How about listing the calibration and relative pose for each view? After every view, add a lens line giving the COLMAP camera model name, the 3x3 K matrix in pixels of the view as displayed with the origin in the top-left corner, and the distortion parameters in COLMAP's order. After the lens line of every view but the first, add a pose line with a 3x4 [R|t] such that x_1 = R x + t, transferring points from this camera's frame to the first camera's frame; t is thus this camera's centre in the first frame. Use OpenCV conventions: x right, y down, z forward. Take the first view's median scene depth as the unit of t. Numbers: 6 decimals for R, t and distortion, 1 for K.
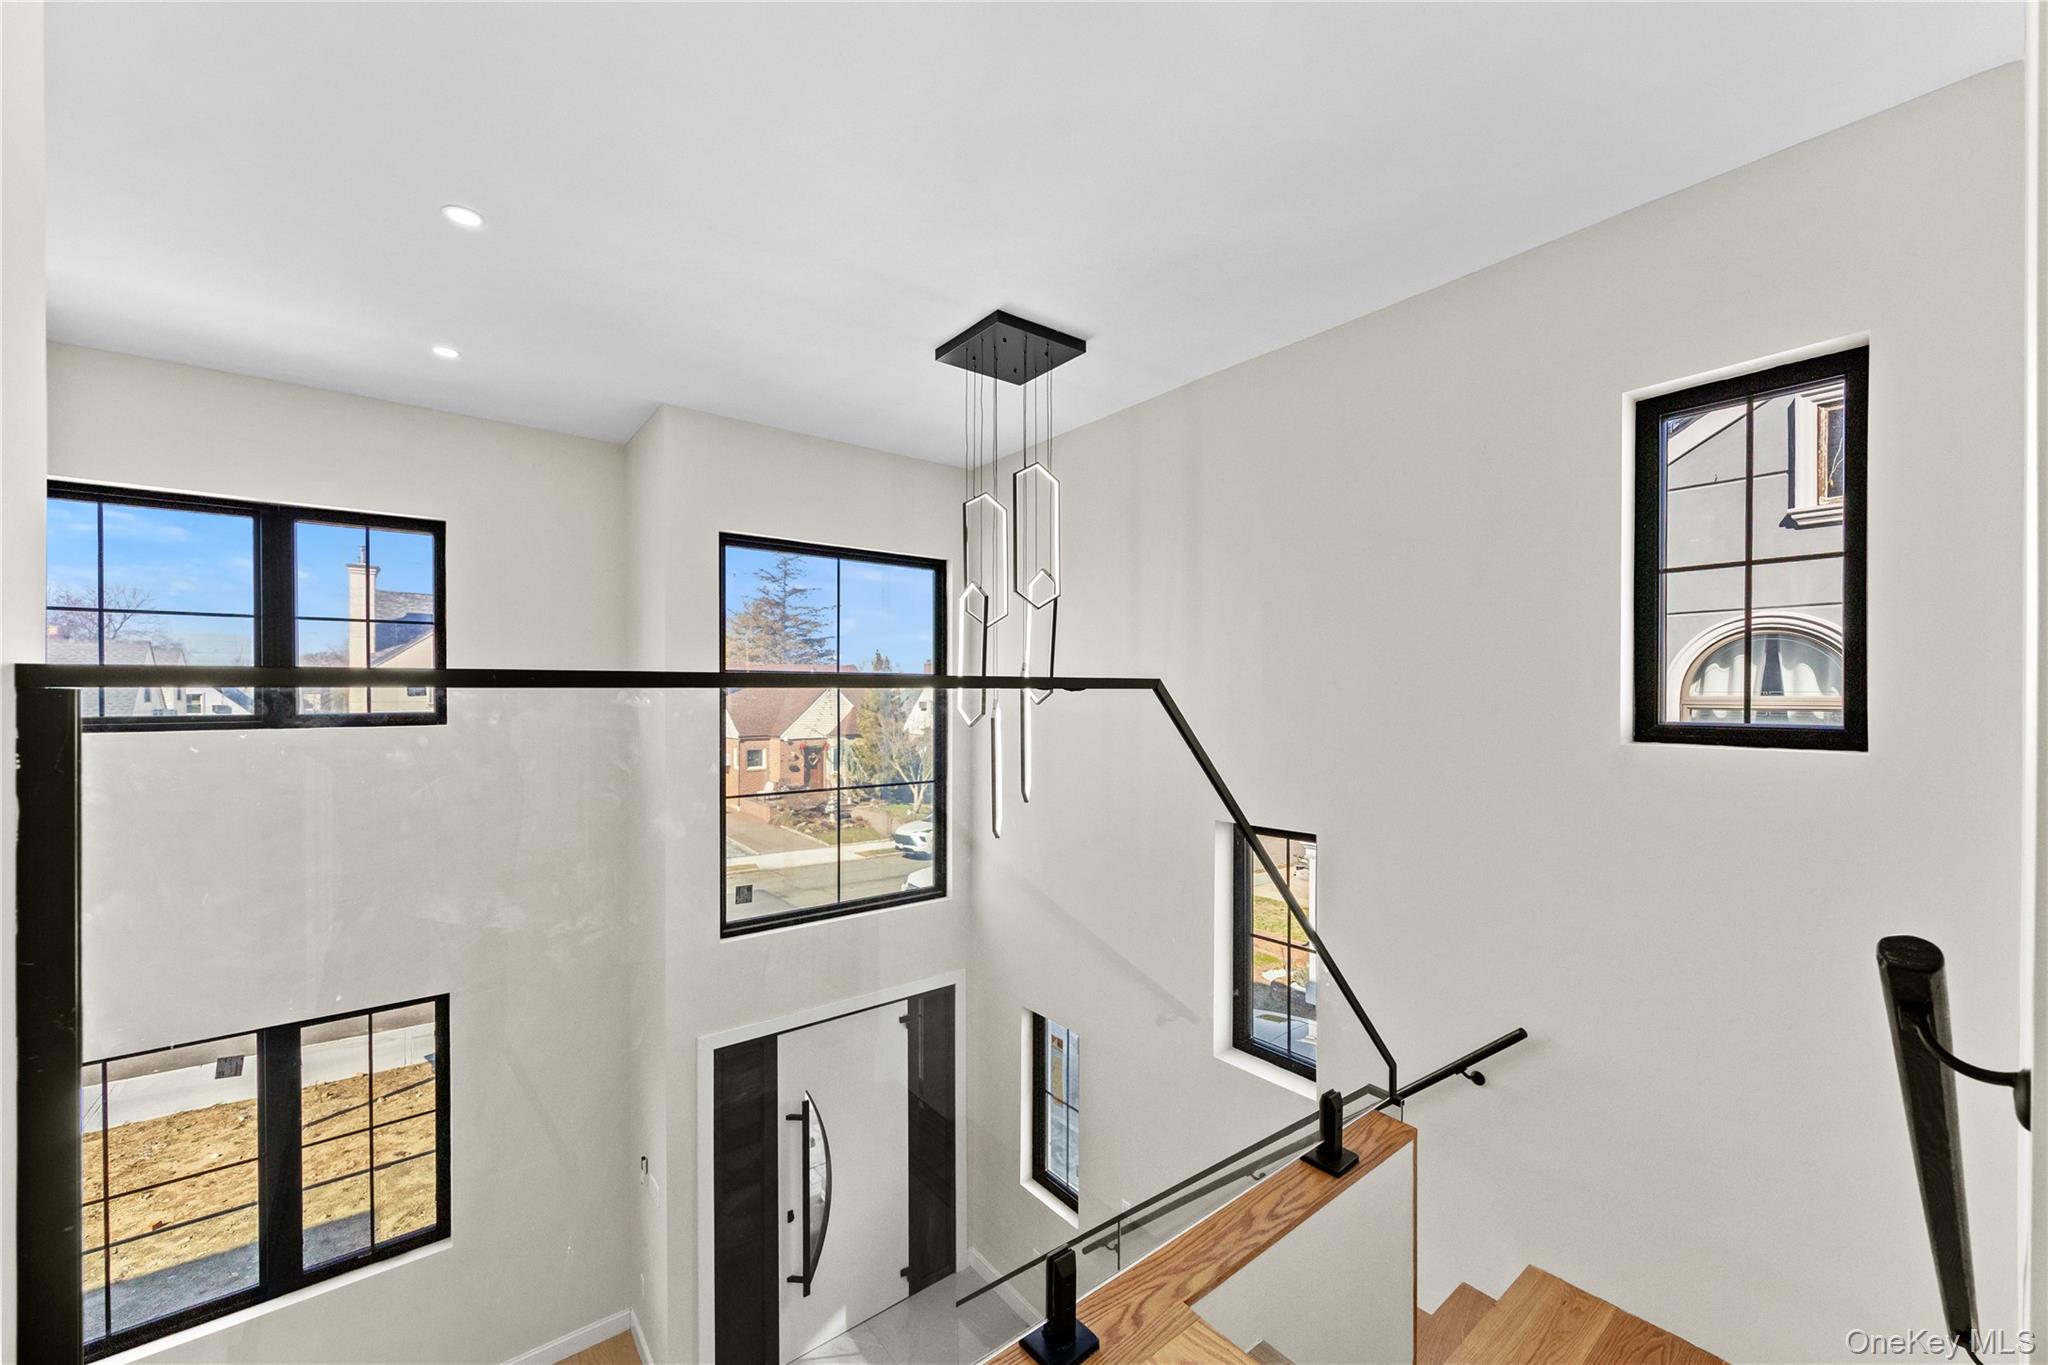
lens RADIAL K [[791.4, 0, 1067.3], [0, 791.4, 707.4], [0, 0, 1]] dist [-0.001622, 0.000081]
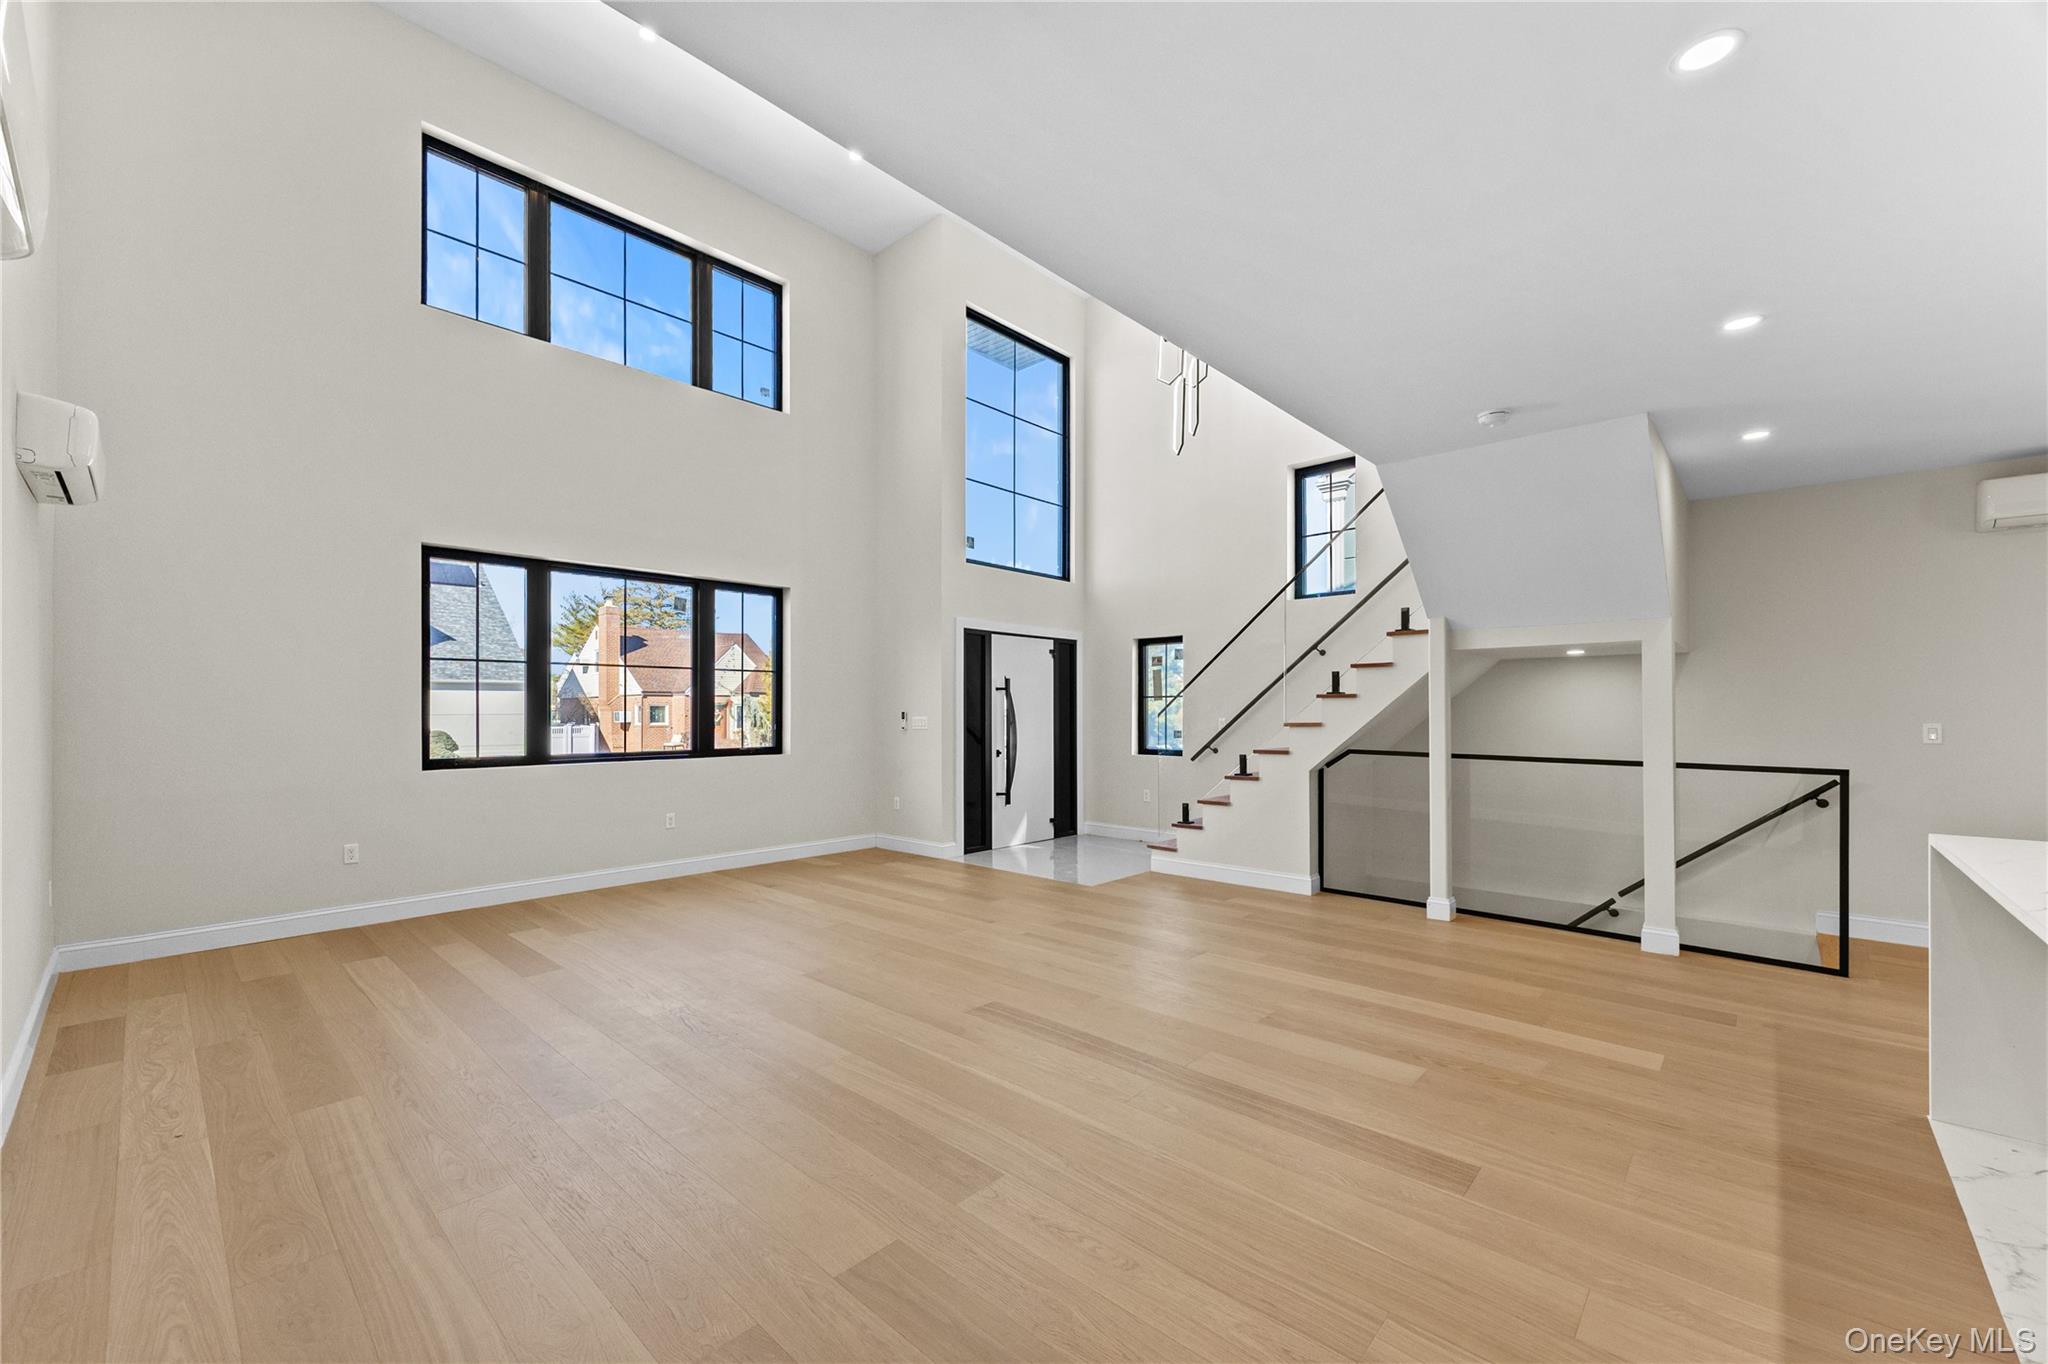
lens RADIAL K [[795.3, 0, 1022.2], [0, 795.3, 706.5], [0, 0, 1]] dist [0.000529, 0.000202]
pose [[0.992270, 0.000448, 0.124097, -0.497083], [0.001169, 0.999915, -0.012952, 0.573369], [-0.124092, 0.012997, 0.992186, -0.544960]]
